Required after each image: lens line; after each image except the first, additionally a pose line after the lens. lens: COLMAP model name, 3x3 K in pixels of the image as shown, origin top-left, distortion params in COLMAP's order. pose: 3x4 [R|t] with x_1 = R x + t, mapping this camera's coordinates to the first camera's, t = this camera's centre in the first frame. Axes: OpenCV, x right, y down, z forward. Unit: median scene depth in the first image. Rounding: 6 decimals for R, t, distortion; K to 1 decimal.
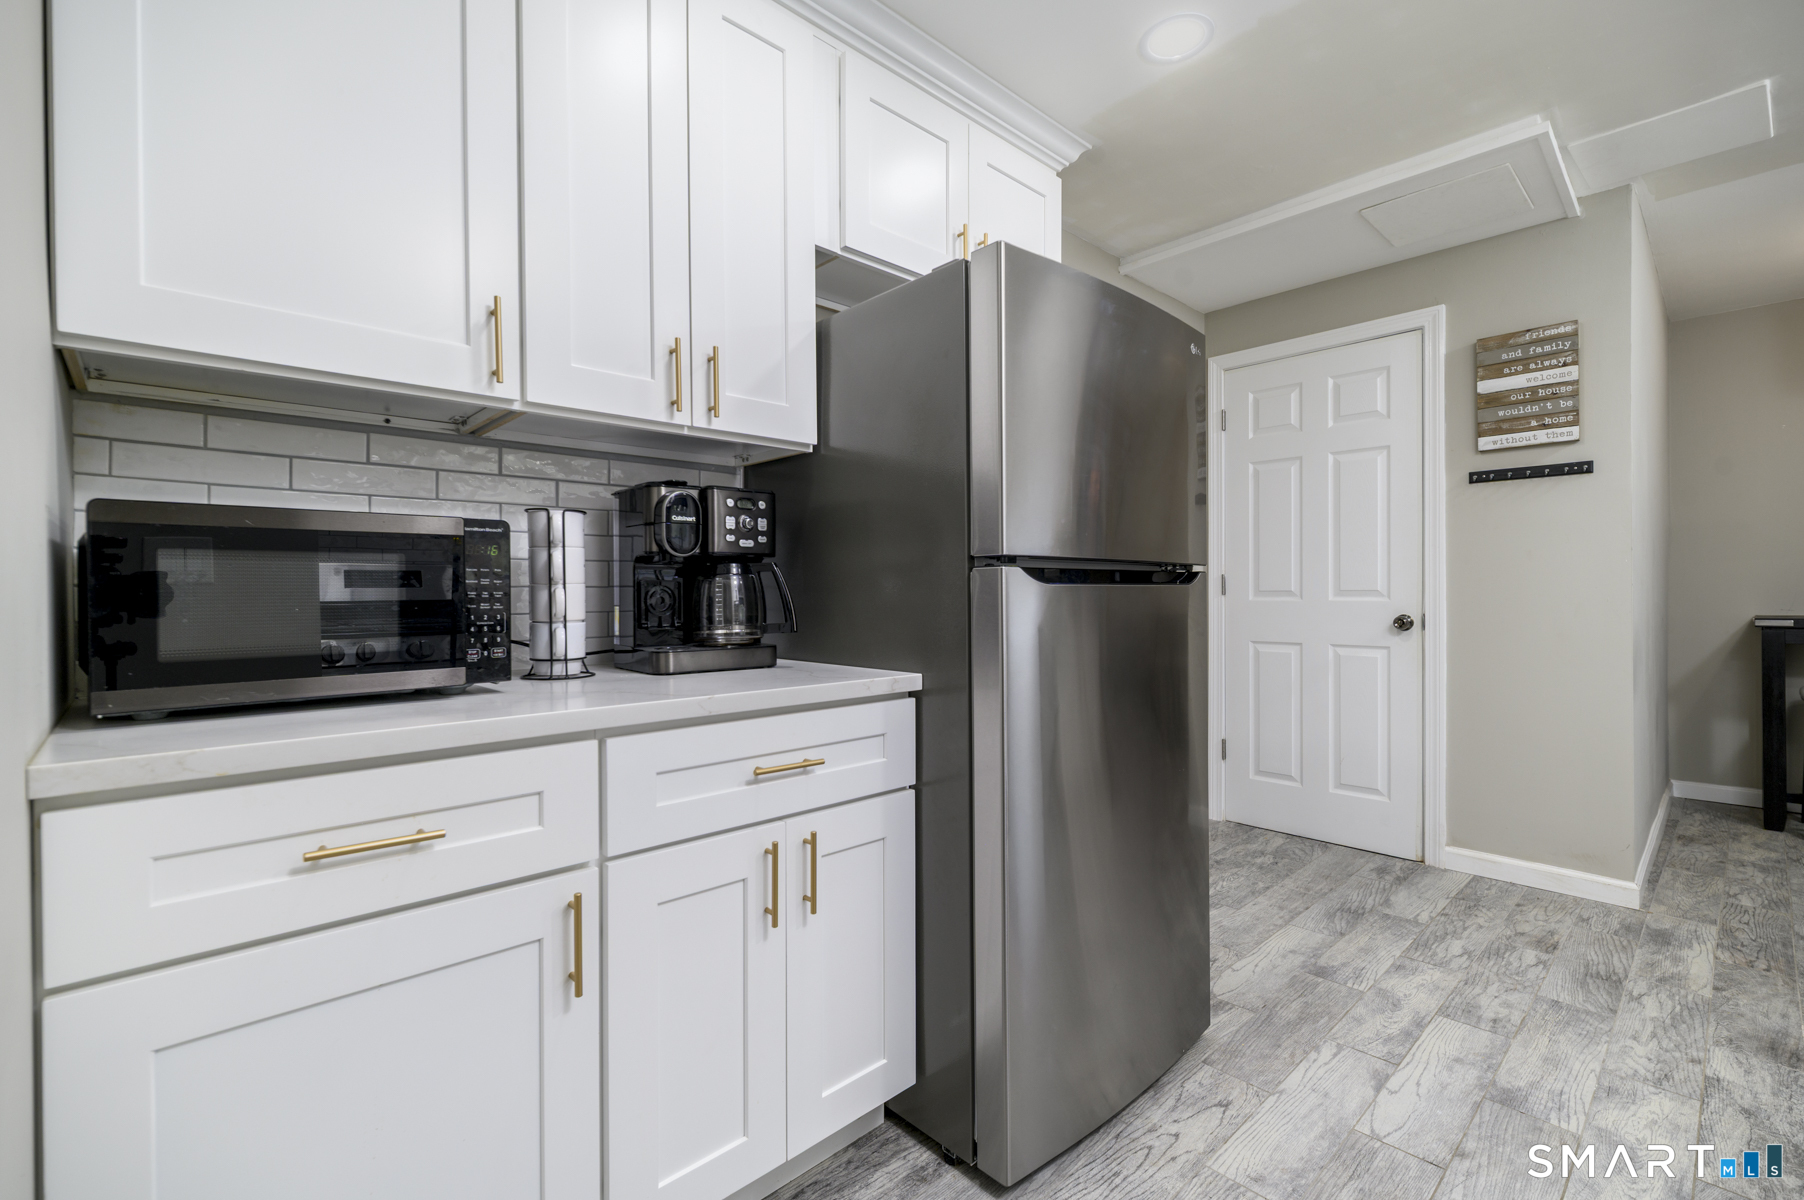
lens RADIAL K [[792.1, 0, 896.5], [0, 792.1, 593.0], [0, 0, 1]] dist [-0.000072, -0.000729]
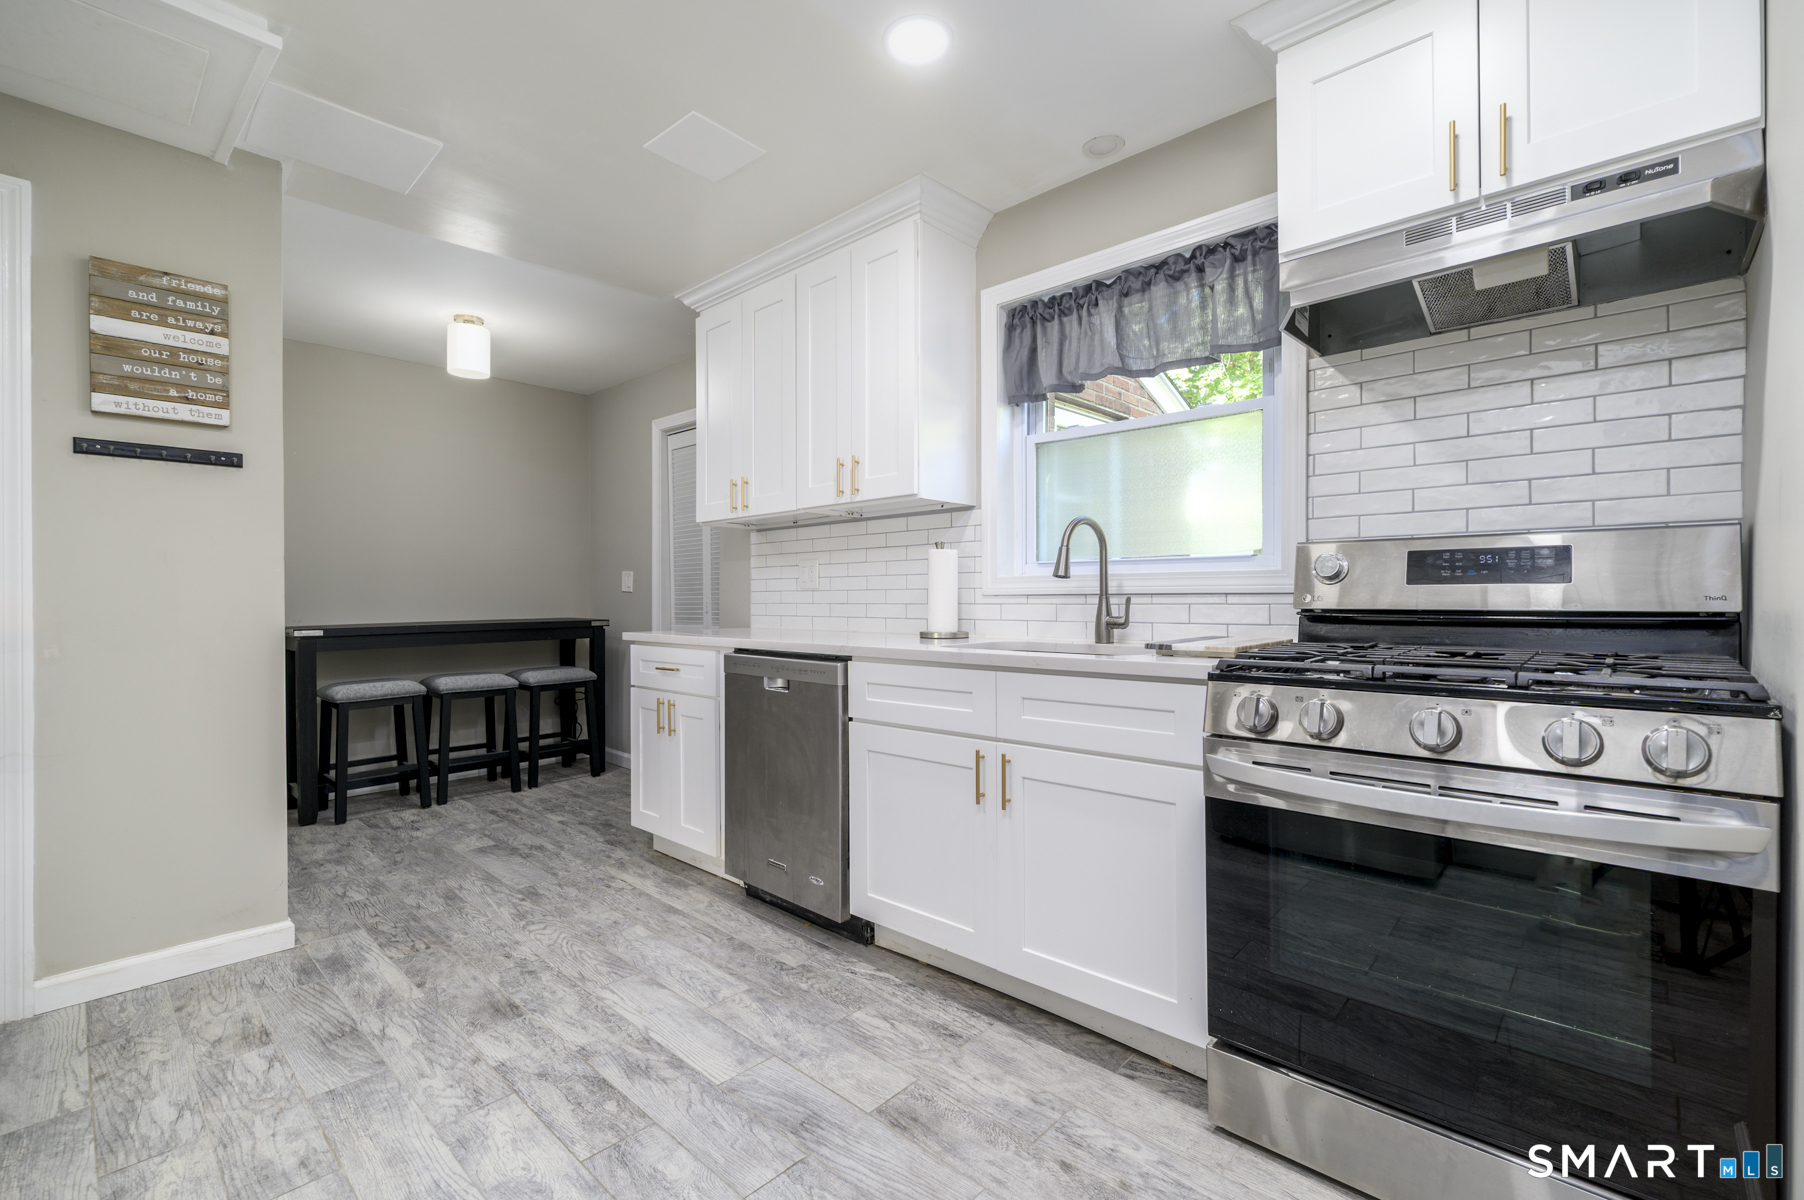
lens RADIAL K [[792.1, 0, 897.6], [0, 792.1, 595.0], [0, 0, 1]] dist [-0.000072, -0.000729]
pose [[-0.069021, 0.008632, 0.997578, -0.040953], [0.007052, 0.999942, -0.008165, 0.000376], [-0.997590, 0.006472, -0.069078, 0.373073]]
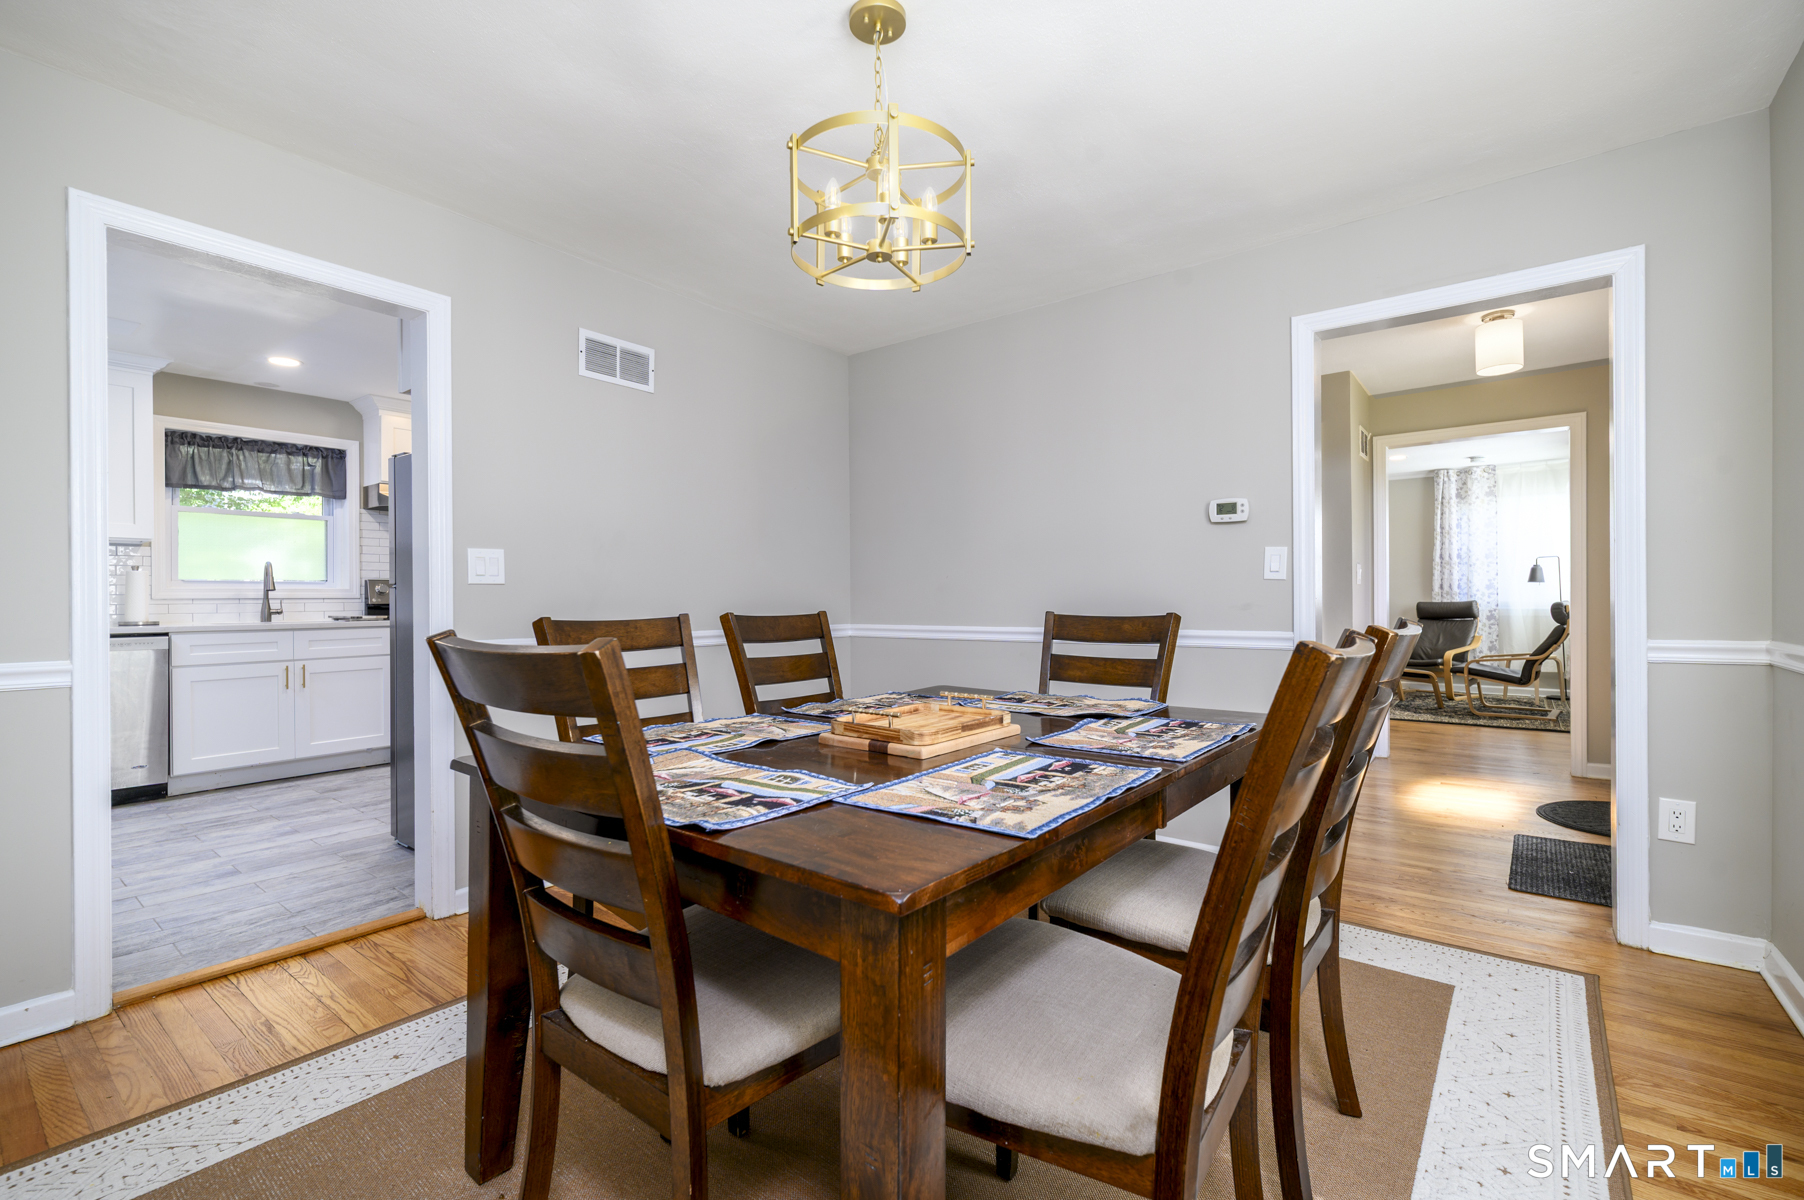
lens RADIAL K [[792.1, 0, 908.8], [0, 792.1, 601.5], [0, 0, 1]] dist [-0.000072, -0.000729]
pose [[-0.987187, 0.010457, -0.159223, -0.380195], [0.009703, 0.999938, 0.005514, 0.005180], [0.159270, 0.003898, -0.987227, 2.276036]]
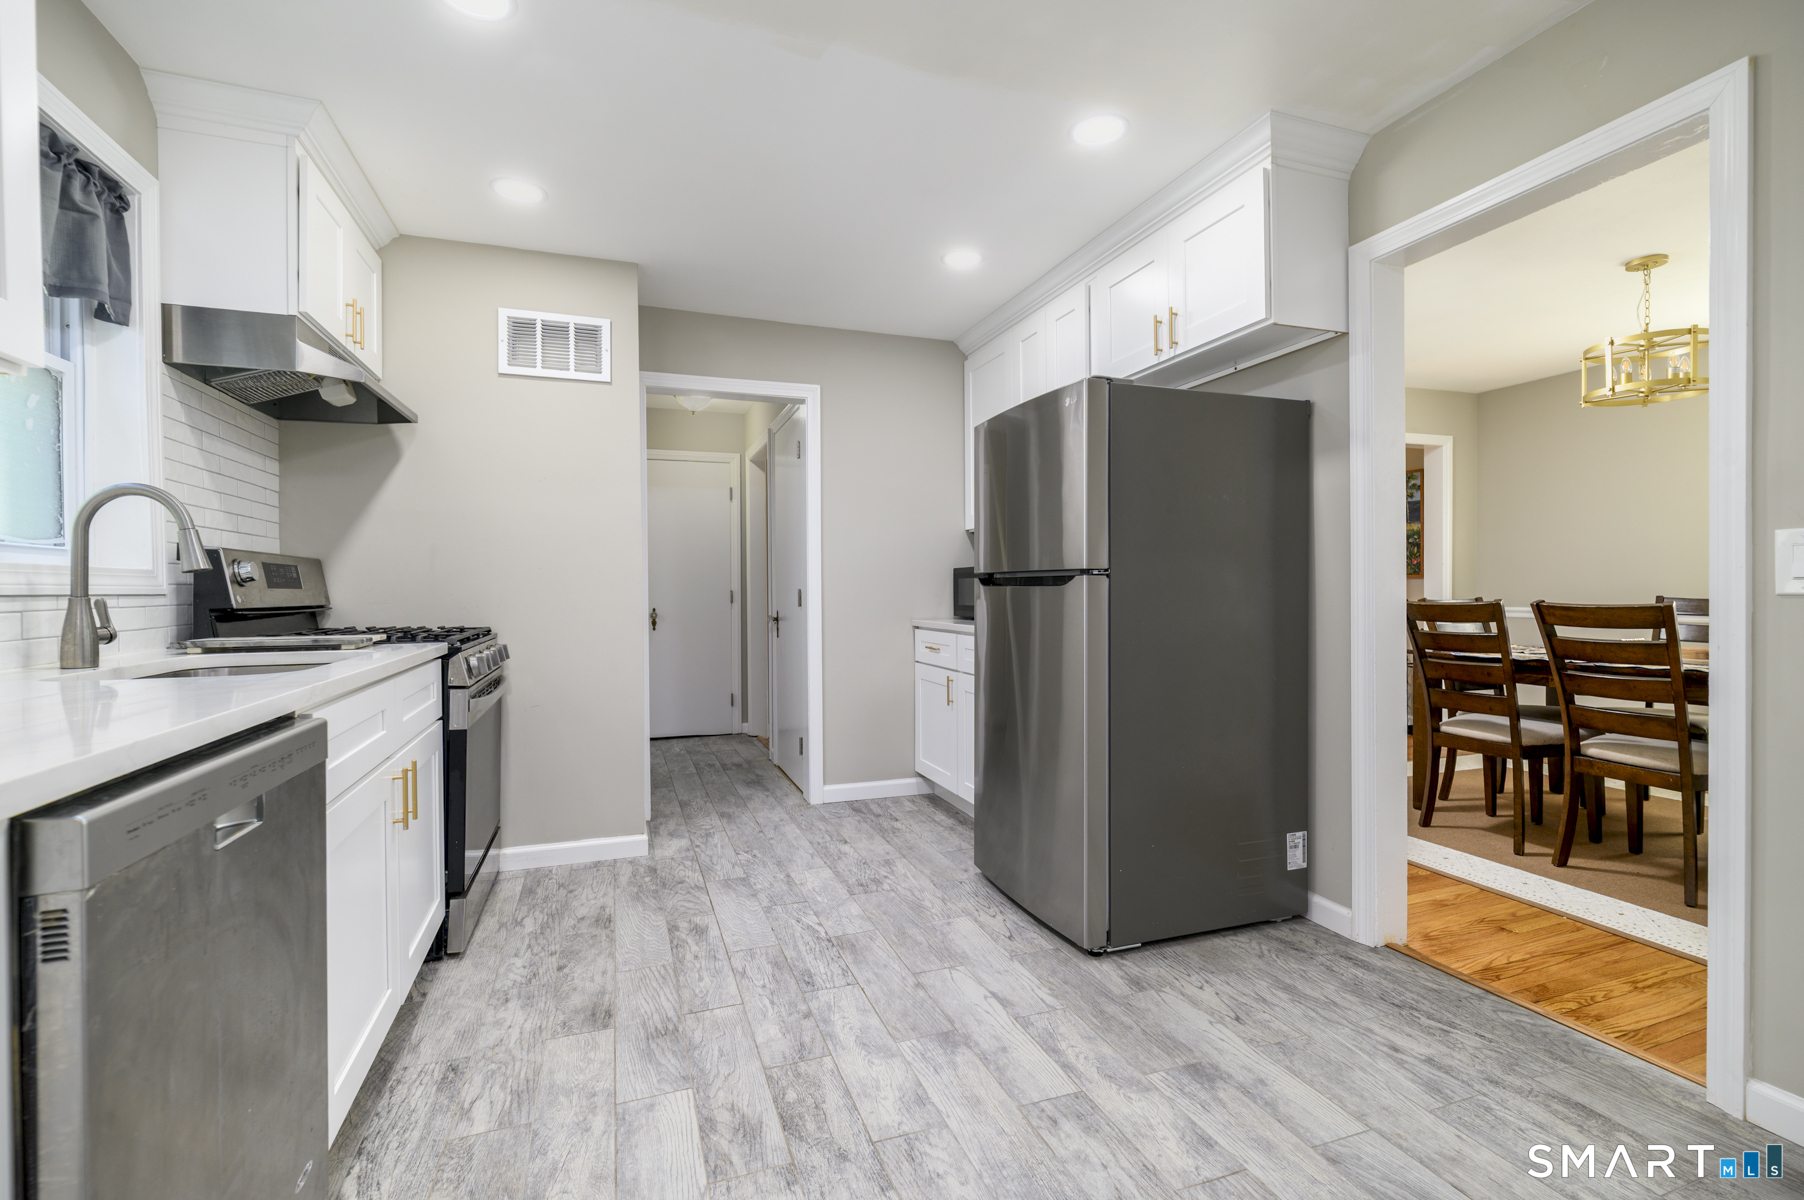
lens RADIAL K [[792.1, 0, 896.2], [0, 792.1, 594.5], [0, 0, 1]] dist [-0.000072, -0.000729]
pose [[-0.395360, 0.014169, -0.918417, 1.225045], [0.007754, 0.999897, 0.012088, -0.010025], [0.918494, -0.002342, -0.395429, 0.921623]]
